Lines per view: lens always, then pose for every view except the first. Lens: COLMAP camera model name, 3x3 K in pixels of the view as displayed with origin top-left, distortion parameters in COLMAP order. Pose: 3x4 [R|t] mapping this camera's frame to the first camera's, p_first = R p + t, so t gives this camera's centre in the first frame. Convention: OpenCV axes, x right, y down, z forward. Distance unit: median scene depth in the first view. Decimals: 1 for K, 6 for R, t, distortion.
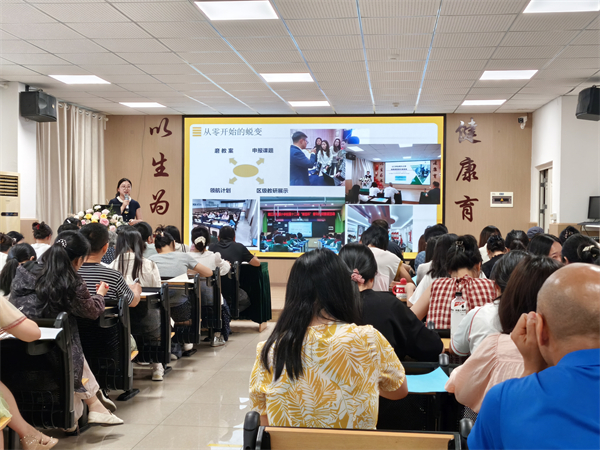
lens RADIAL K [[826.1, 0, 296.7], [0, 826.1, 238.4], [0, 0, 1]] dist [0.019559, 0.000000]
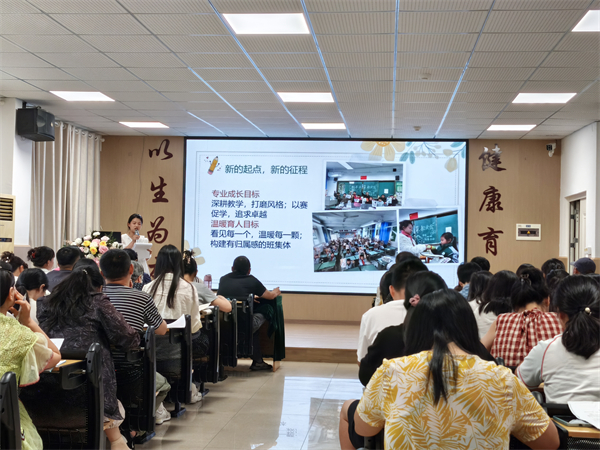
lens RADIAL K [[896.4, 0, 299.1], [0, 896.4, 225.9], [0, 0, 1]] dist [0.013319, 0.000000]
pose [[0.999852, 0.013545, 0.010586, -0.025524], [-0.012965, 0.998509, -0.053033, 0.003554], [-0.011289, 0.052888, 0.998537, -0.001362]]
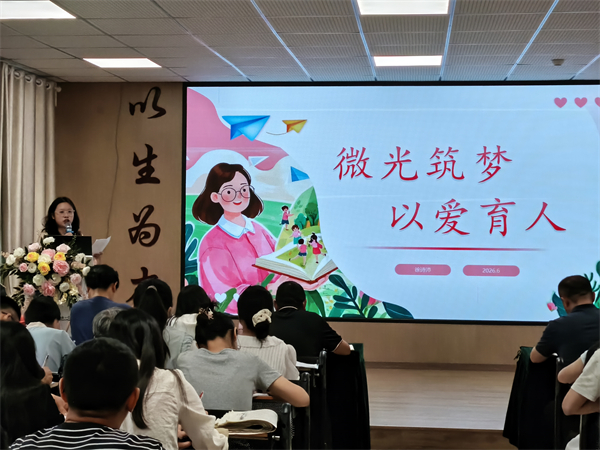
lens RADIAL K [[1130.7, 0, 297.2], [0, 1130.7, 223.4], [0, 0, 1]] dist [0.008114, 0.000000]
pose [[0.999997, 0.002076, -0.001065, -0.072850], [-0.002113, 0.999326, -0.036657, -0.021430], [0.000989, 0.036659, 0.999327, 0.238962]]
